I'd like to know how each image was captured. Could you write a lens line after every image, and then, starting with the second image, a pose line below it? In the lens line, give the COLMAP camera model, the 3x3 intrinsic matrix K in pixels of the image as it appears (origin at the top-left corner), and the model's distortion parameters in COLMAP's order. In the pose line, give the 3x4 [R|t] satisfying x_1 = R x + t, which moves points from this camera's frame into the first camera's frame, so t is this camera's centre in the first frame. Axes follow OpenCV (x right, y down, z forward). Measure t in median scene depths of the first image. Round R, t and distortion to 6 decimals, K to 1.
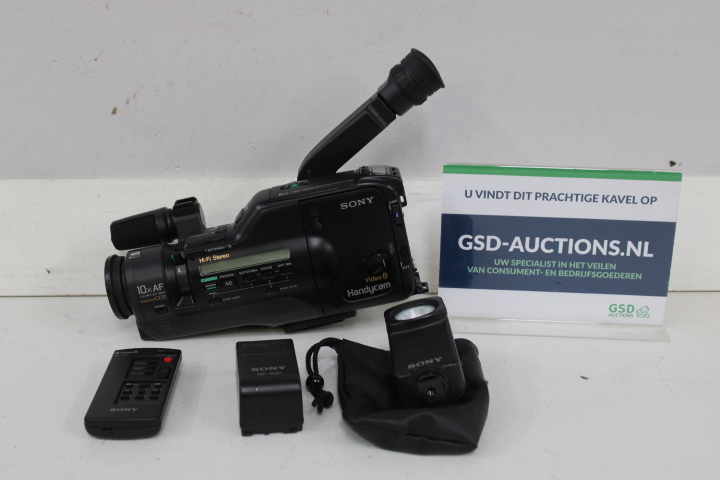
lens RADIAL K [[1099.5, 0, 358.5], [0, 1099.5, 239.1], [0, 0, 1]] dist [-0.041893, 0.000000]
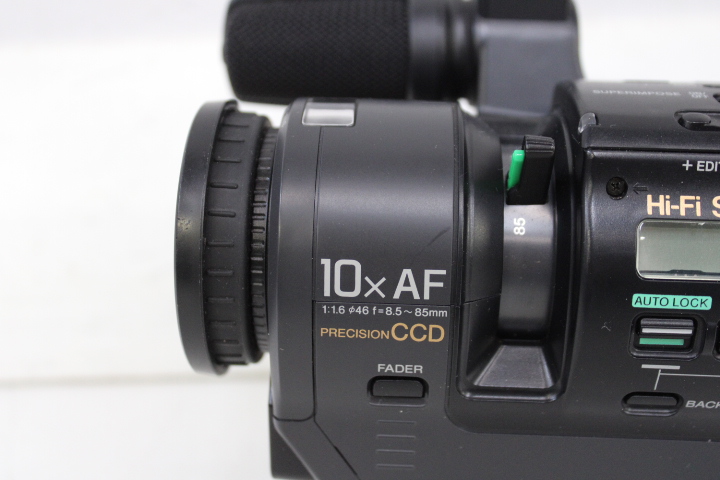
lens RADIAL K [[1124.8, 0, 361.4], [0, 1124.8, 236.8], [0, 0, 1]] dist [-0.070173, 0.000000]
pose [[0.975011, 0.221724, -0.013853, -0.191532], [-0.221581, 0.975078, 0.011148, 0.034950], [0.015980, -0.007799, 0.999842, 0.778821]]
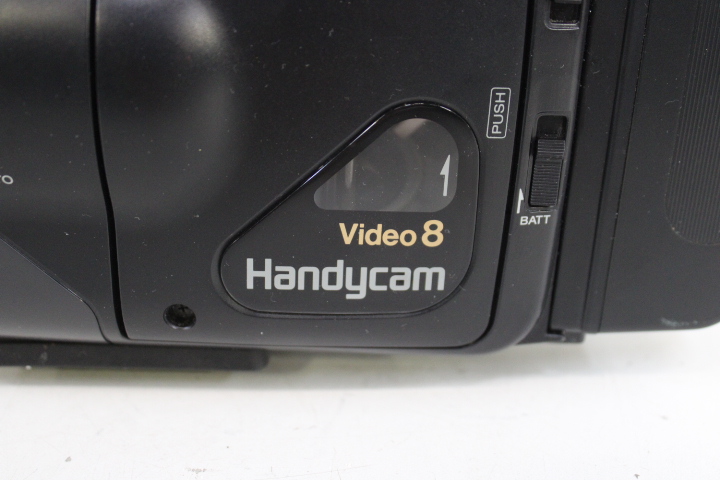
lens RADIAL K [[1003.4, 0, 354.2], [0, 1003.4, 242.3], [0, 0, 1]] dist [-0.067132, 0.000000]
pose [[0.971365, 0.234677, 0.037105, 0.002213], [-0.236081, 0.970930, 0.039513, 0.031025], [-0.026754, -0.047141, 0.998530, 0.811942]]
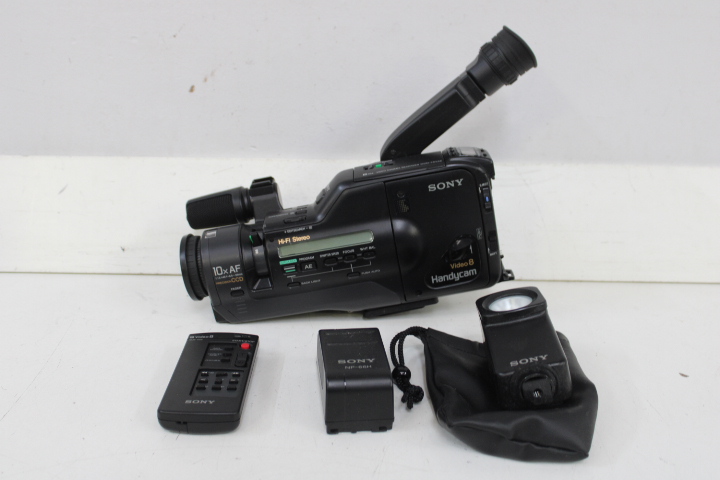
lens RADIAL K [[931.5, 0, 351.7], [0, 931.5, 236.9], [0, 0, 1]] dist [-0.091732, 0.000000]
pose [[0.999095, 0.022545, -0.036061, -0.051490], [-0.022098, 0.999675, 0.012731, 0.003392], [0.036337, -0.011922, 0.999268, 0.190494]]
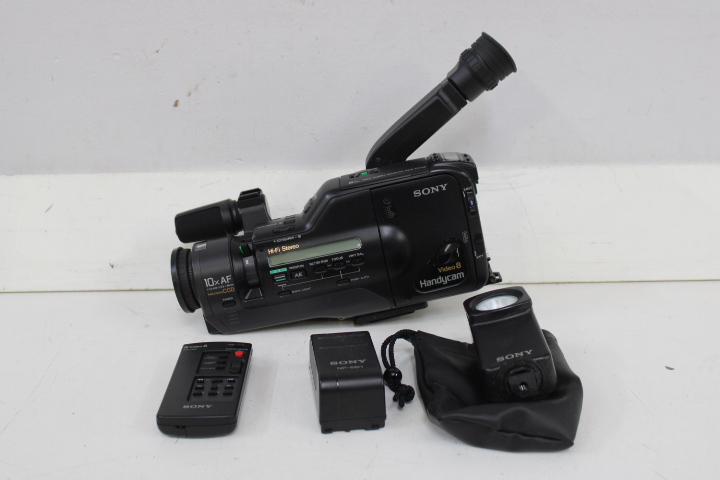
lens RADIAL K [[1003.4, 0, 357.3], [0, 1003.4, 240.0], [0, 0, 1]] dist [-0.067132, 0.000000]
pose [[0.999703, -0.010724, -0.021887, -0.046040], [0.010657, 0.999938, -0.003145, 0.012783], [0.021919, 0.002910, 0.999756, 0.113438]]
